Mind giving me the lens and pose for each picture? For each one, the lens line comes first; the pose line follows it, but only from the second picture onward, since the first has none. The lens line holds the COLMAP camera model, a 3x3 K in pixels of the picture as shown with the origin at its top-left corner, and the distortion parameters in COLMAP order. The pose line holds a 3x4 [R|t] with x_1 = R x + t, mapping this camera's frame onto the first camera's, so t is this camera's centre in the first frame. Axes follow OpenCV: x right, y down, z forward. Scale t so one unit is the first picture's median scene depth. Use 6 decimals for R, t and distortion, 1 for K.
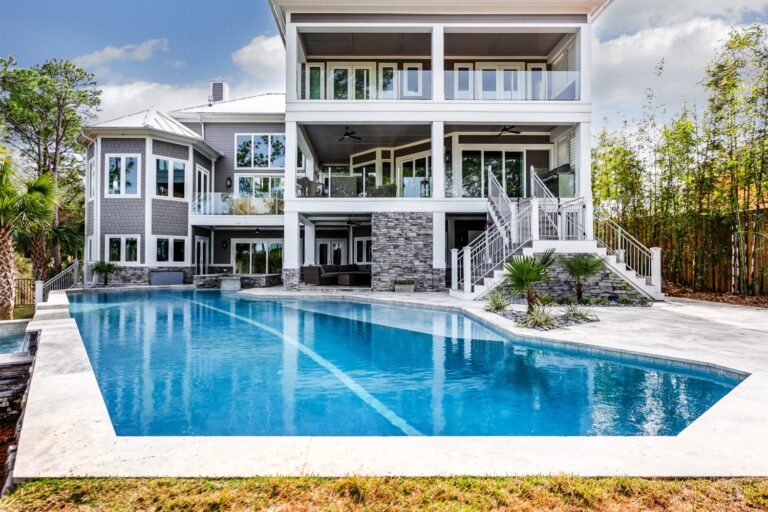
lens RADIAL K [[405.3, 0, 368.8], [0, 405.3, 262.4], [0, 0, 1]] dist [-0.007924, 0.000338]
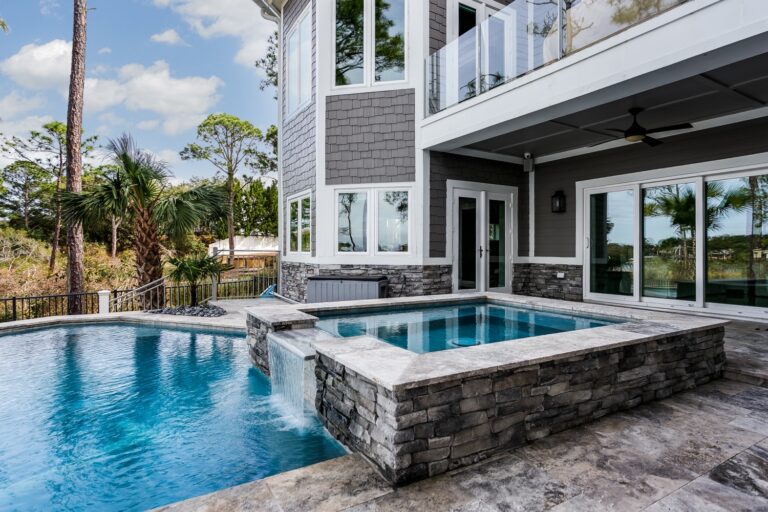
lens RADIAL K [[409.3, 0, 384.0], [0, 409.3, 256.0], [0, 0, 1]] dist [0.003687, 0.001881]
pose [[0.502946, 0.007027, -0.864289, -0.152810], [0.002429, 0.999952, 0.009543, -0.001169], [0.864314, -0.006899, 0.502905, 0.847791]]
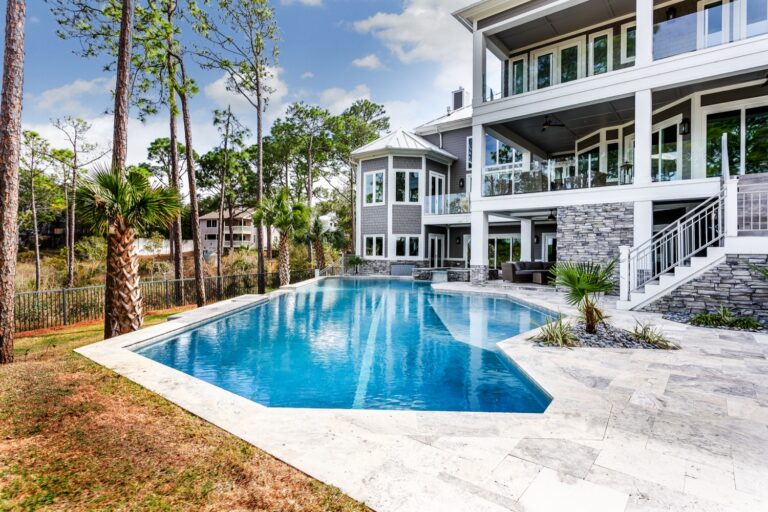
lens RADIAL K [[409.3, 0, 384.0], [0, 409.3, 256.0], [0, 0, 1]] dist [0.003687, 0.001881]
pose [[0.775915, 0.011639, -0.630730, 0.229686], [-0.008220, 0.999931, 0.008341, -0.012213], [0.630784, -0.001287, 0.775958, 0.018605]]
